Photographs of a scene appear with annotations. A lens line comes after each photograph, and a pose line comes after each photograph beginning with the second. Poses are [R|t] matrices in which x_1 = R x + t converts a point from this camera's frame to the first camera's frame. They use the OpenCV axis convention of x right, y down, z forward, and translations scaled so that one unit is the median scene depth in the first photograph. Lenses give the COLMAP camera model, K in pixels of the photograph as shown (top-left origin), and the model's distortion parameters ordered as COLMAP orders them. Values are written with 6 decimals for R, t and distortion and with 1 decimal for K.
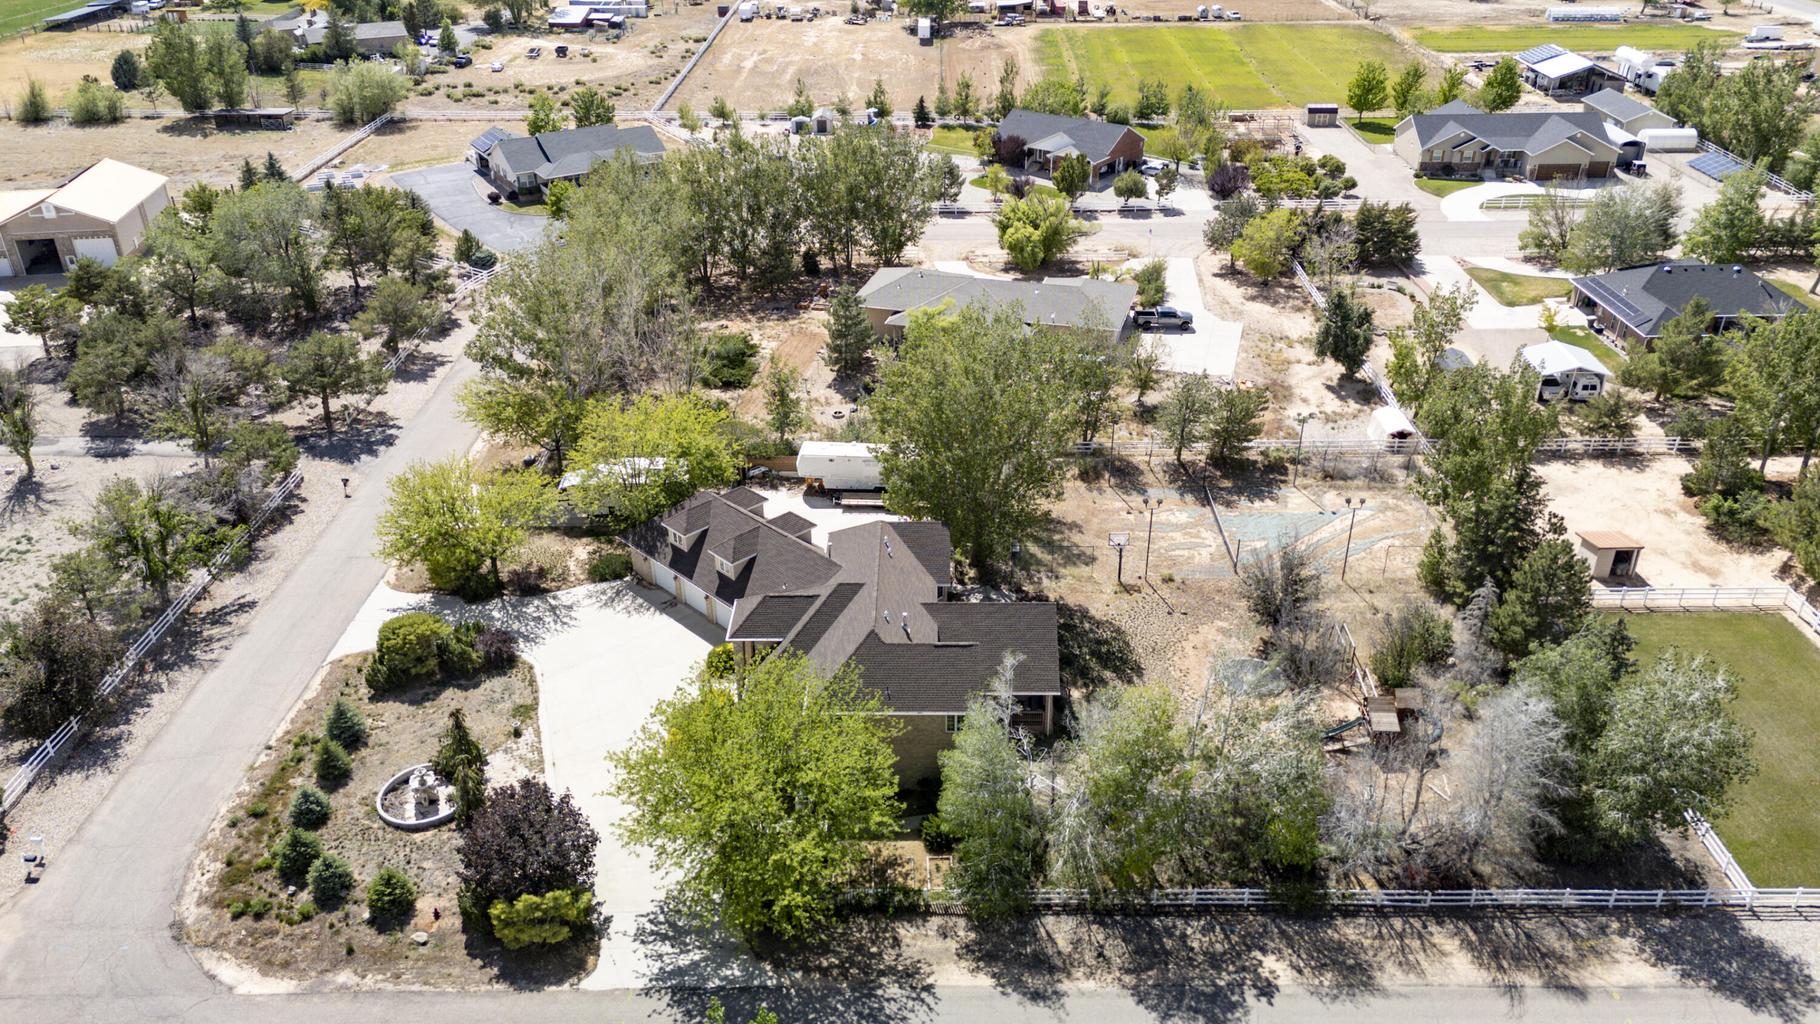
lens RADIAL K [[1329.5, 0, 919.3], [0, 1329.5, 513.4], [0, 0, 1]] dist [0.080142, -0.070442]
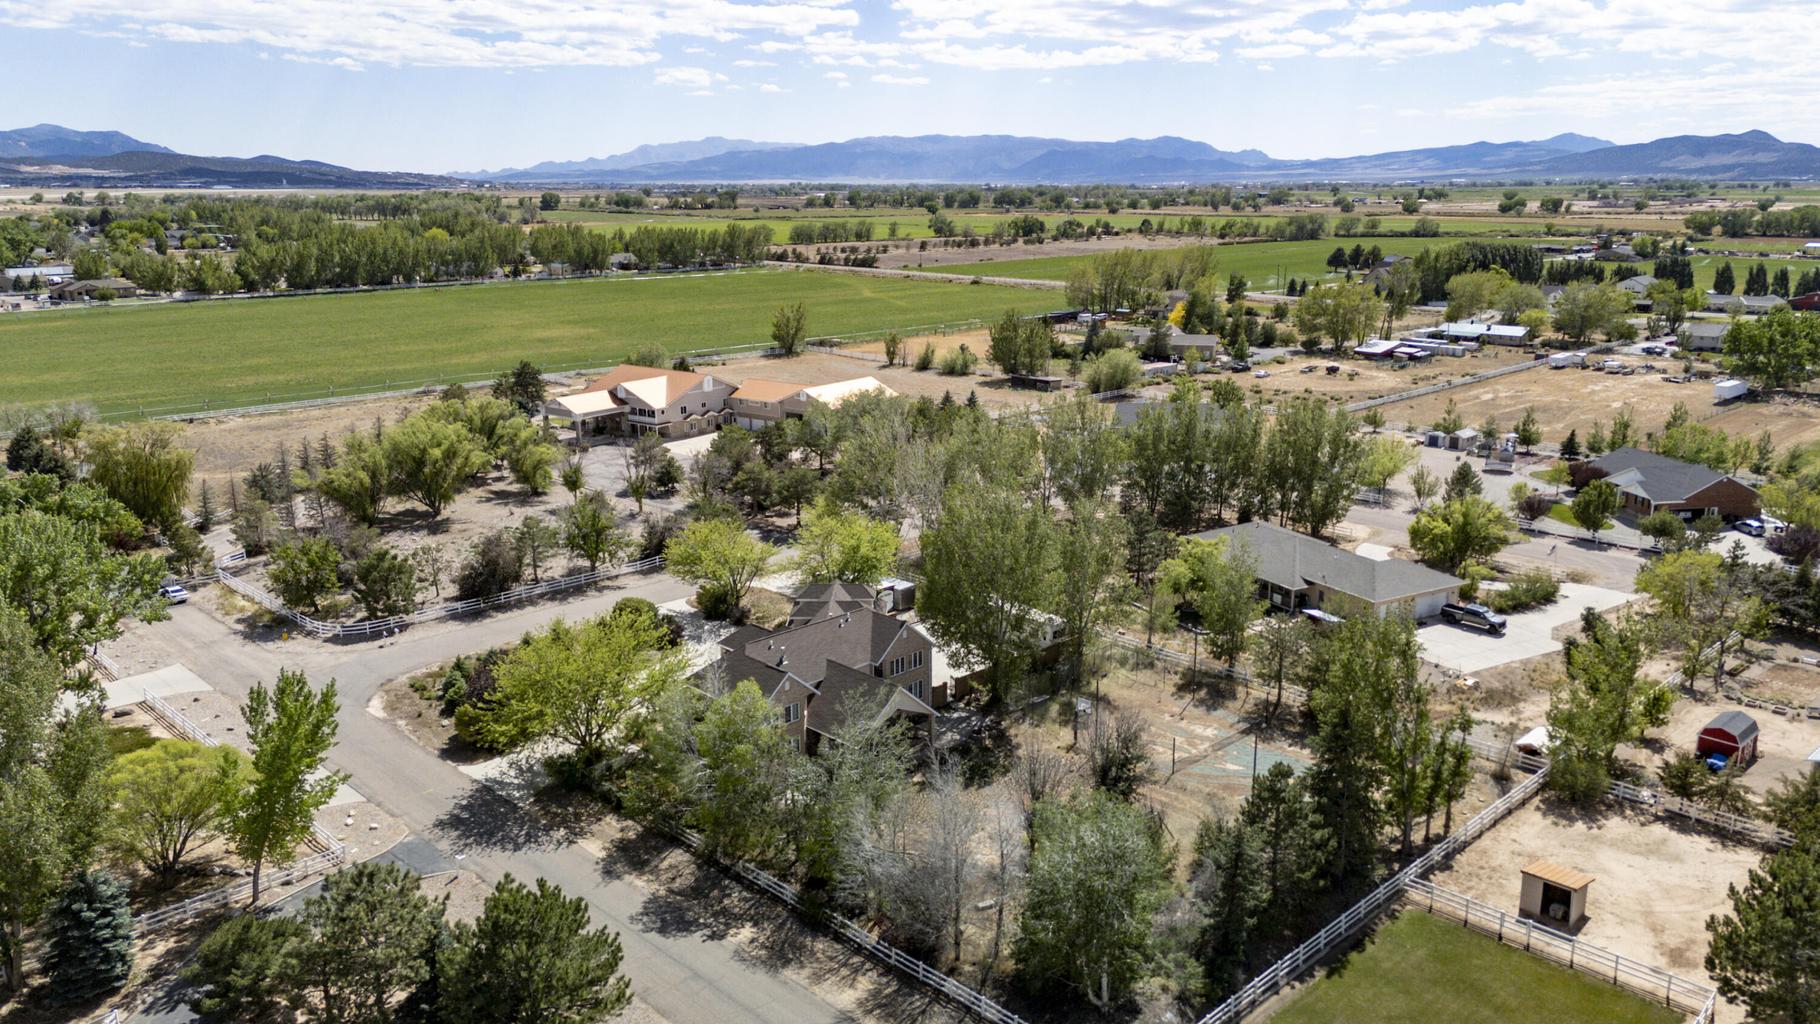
lens RADIAL K [[1329.5, 0, 919.3], [0, 1329.5, 513.4], [0, 0, 1]] dist [0.080142, -0.070442]
pose [[0.708657, 0.176384, -0.683150, 0.374674], [-0.344440, 0.931516, -0.116790, 0.022307], [0.615765, 0.318068, 0.720878, 0.030120]]
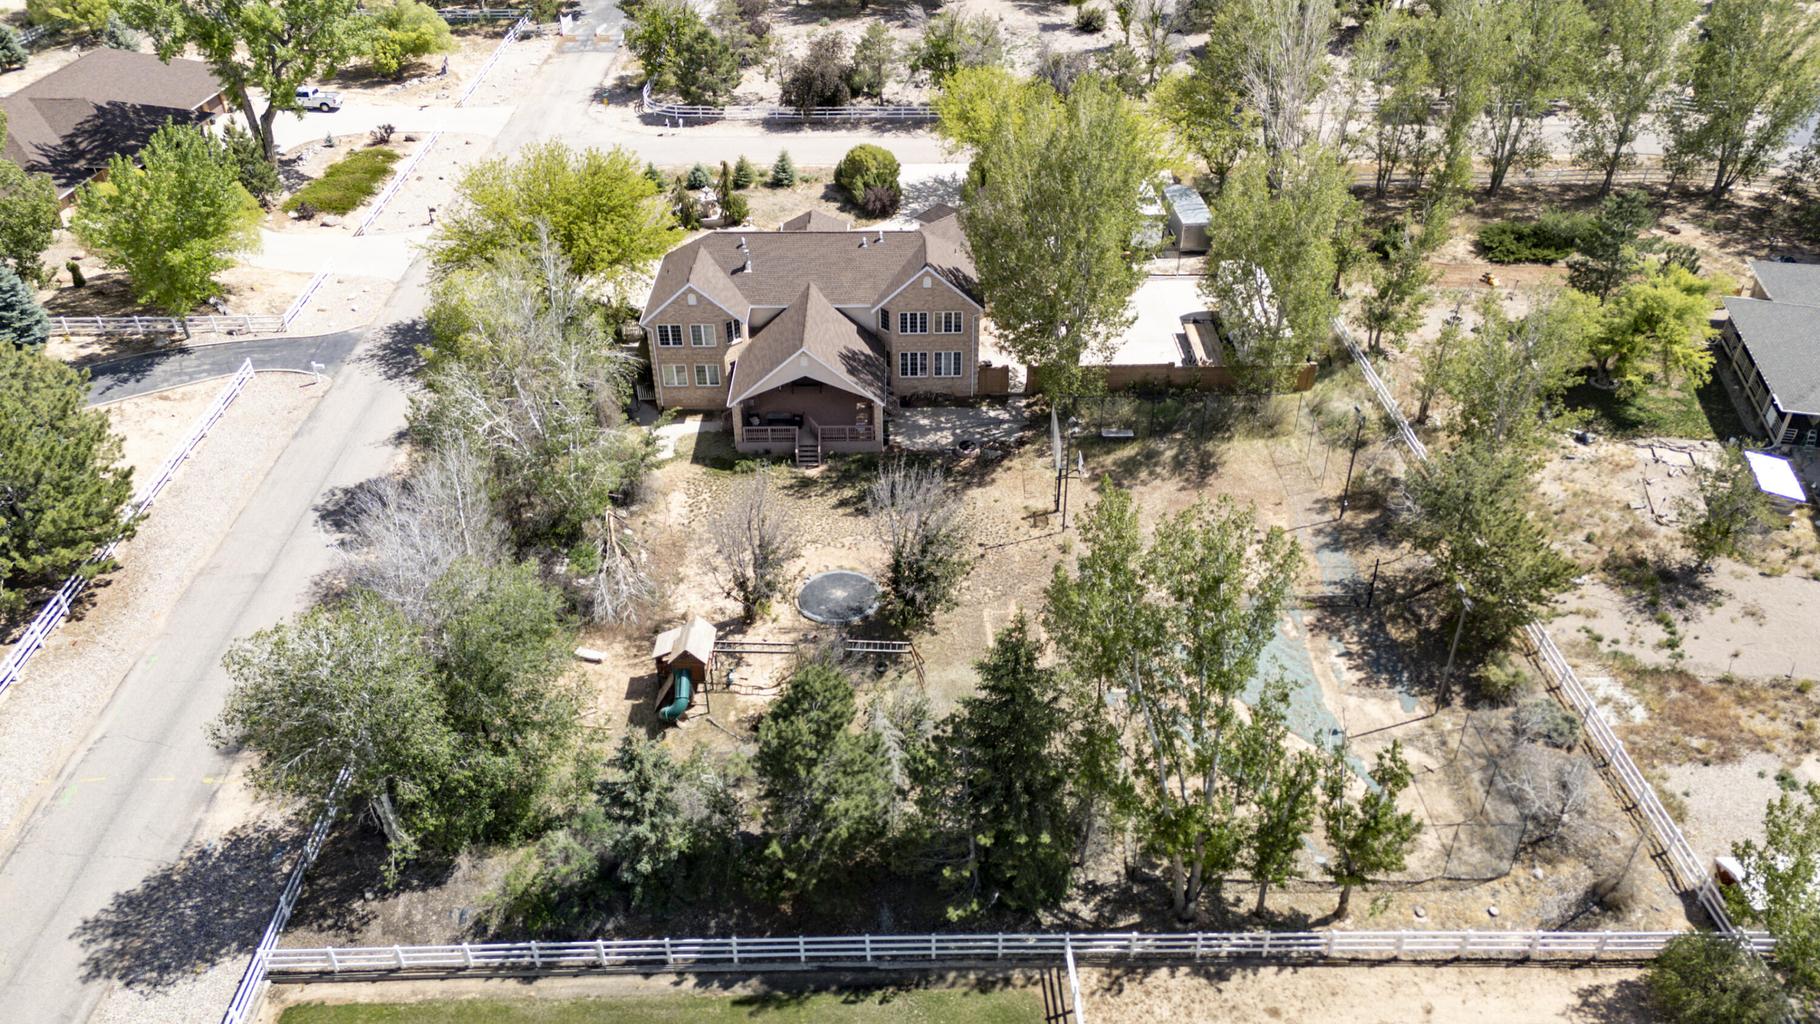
lens RADIAL K [[1329.5, 0, 919.3], [0, 1329.5, 513.4], [0, 0, 1]] dist [0.080142, -0.070442]
pose [[0.029770, 0.566128, -0.823780, 0.364106], [-0.483333, 0.729542, 0.483898, -0.131440], [0.874930, 0.383754, 0.295346, 0.347401]]
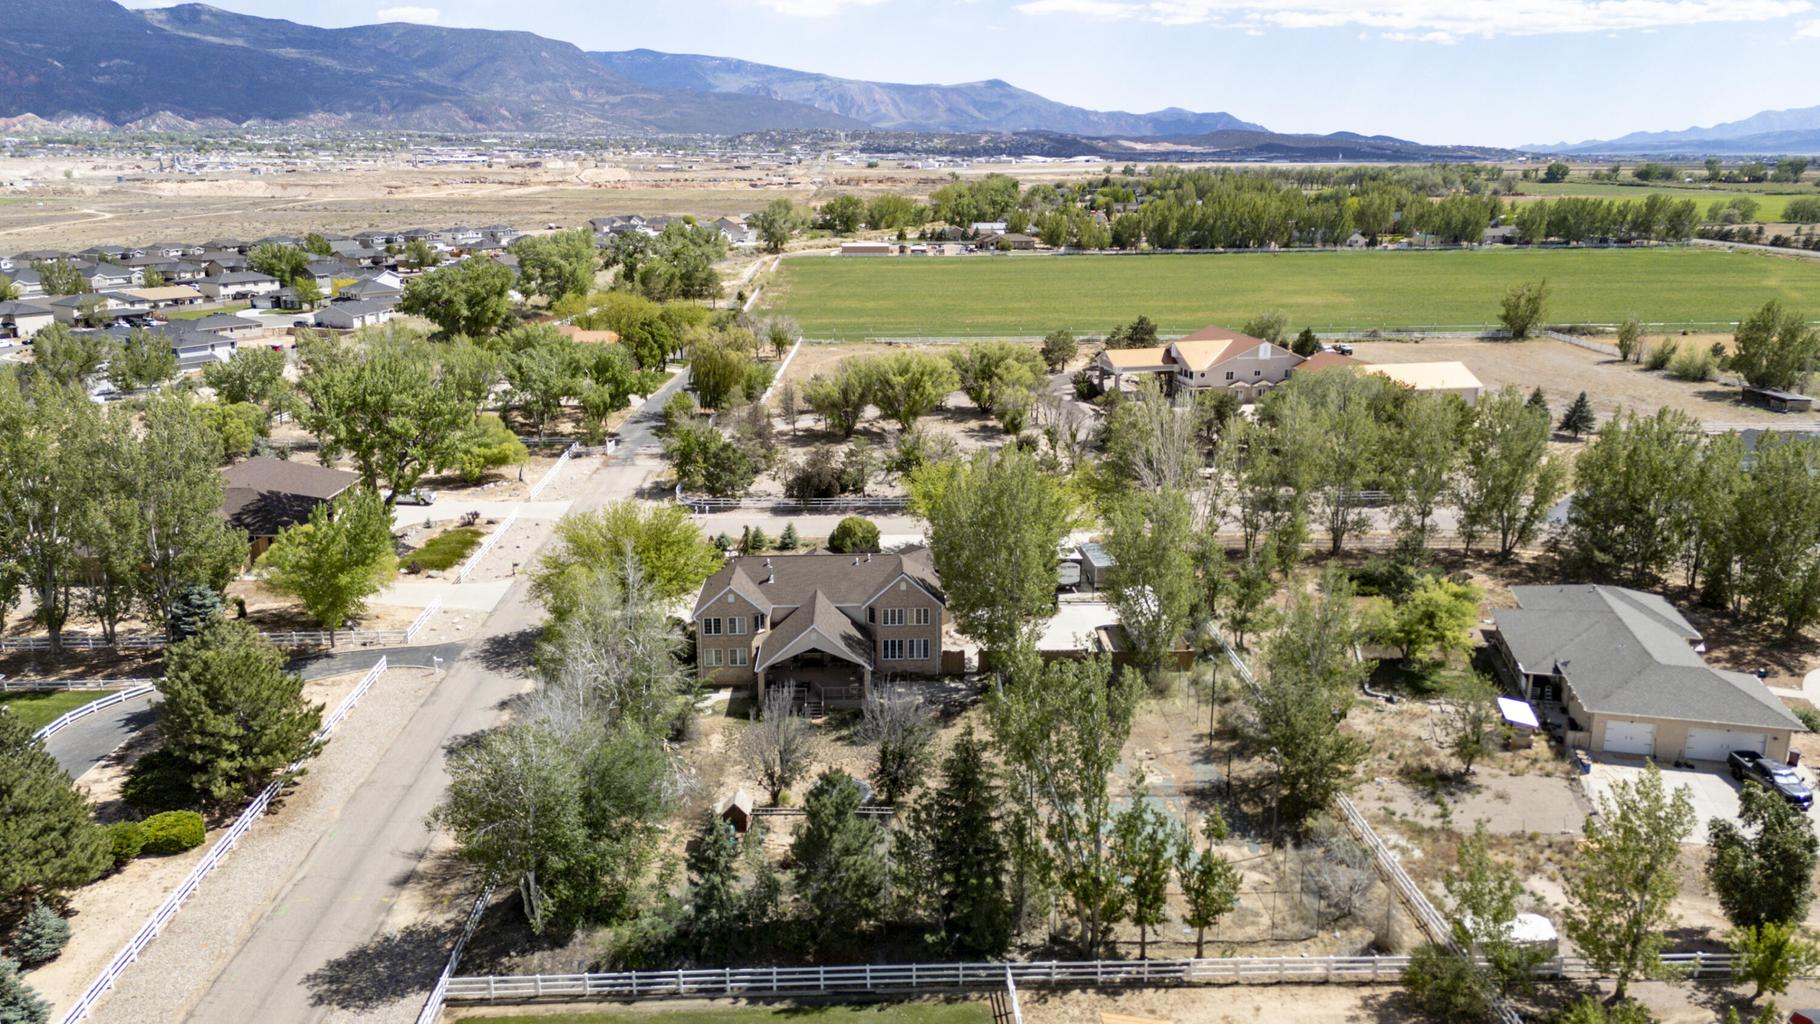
lens RADIAL K [[1329.5, 0, 919.3], [0, 1329.5, 513.4], [0, 0, 1]] dist [0.080142, -0.070442]
pose [[0.054570, 0.266874, -0.962185, 0.508935], [-0.487475, 0.848102, 0.207585, -0.131630], [0.871430, 0.457713, 0.176375, 0.336991]]
